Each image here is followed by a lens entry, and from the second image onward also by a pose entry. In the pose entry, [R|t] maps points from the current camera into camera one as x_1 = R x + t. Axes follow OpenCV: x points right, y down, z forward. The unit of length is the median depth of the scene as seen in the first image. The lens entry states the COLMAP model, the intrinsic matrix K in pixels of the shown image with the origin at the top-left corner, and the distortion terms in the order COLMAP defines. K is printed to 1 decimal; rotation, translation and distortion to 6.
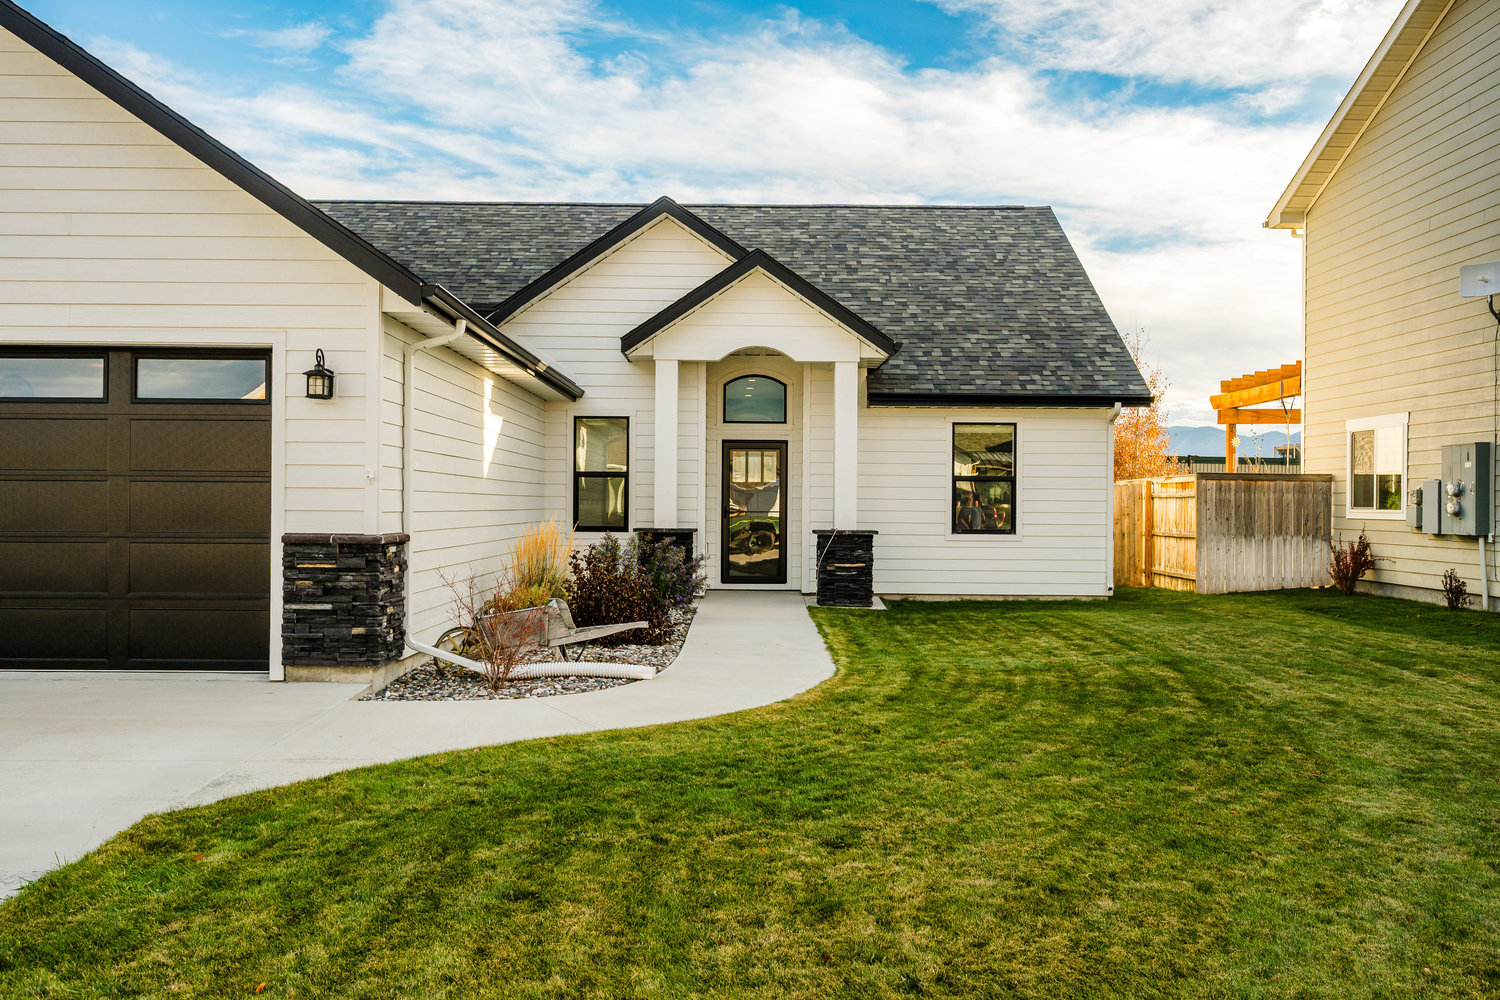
lens RADIAL K [[1277.1, 0, 750.4], [0, 1277.1, 476.8], [0, 0, 1]] dist [0.011960, -0.023760]
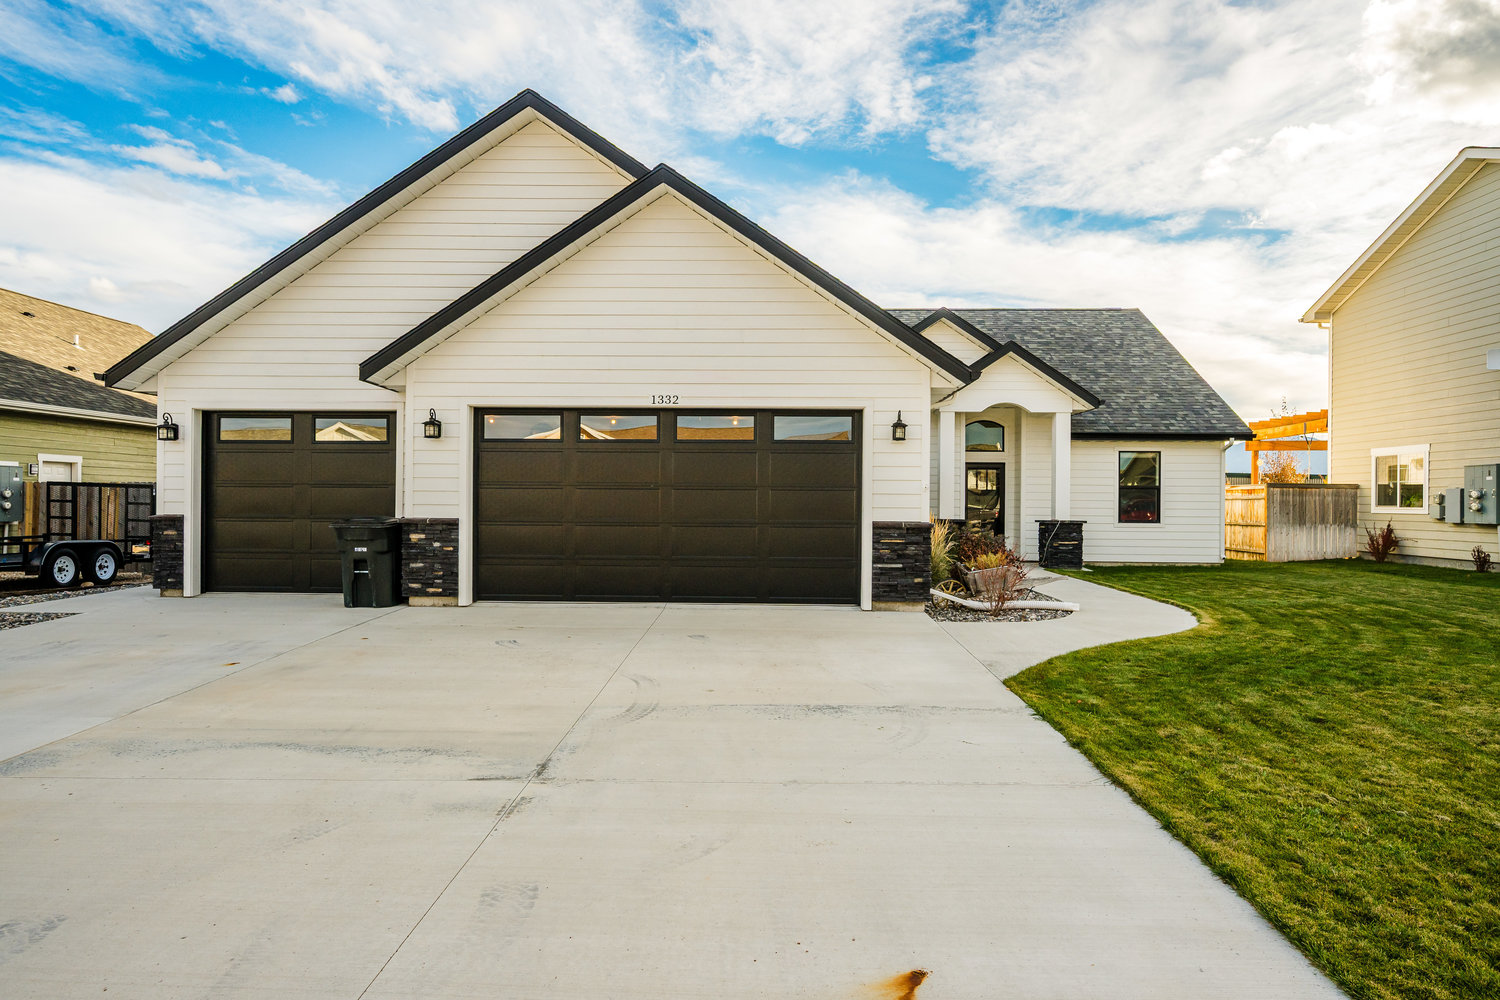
lens RADIAL K [[864.1, 0, 774.0], [0, 864.1, 512.6], [0, 0, 1]] dist [0.005987, -0.005777]
pose [[0.999368, 0.000223, -0.035549, -0.243102], [0.000867, 0.999530, 0.030636, -0.000959], [0.035539, -0.030647, 0.998898, -0.069939]]
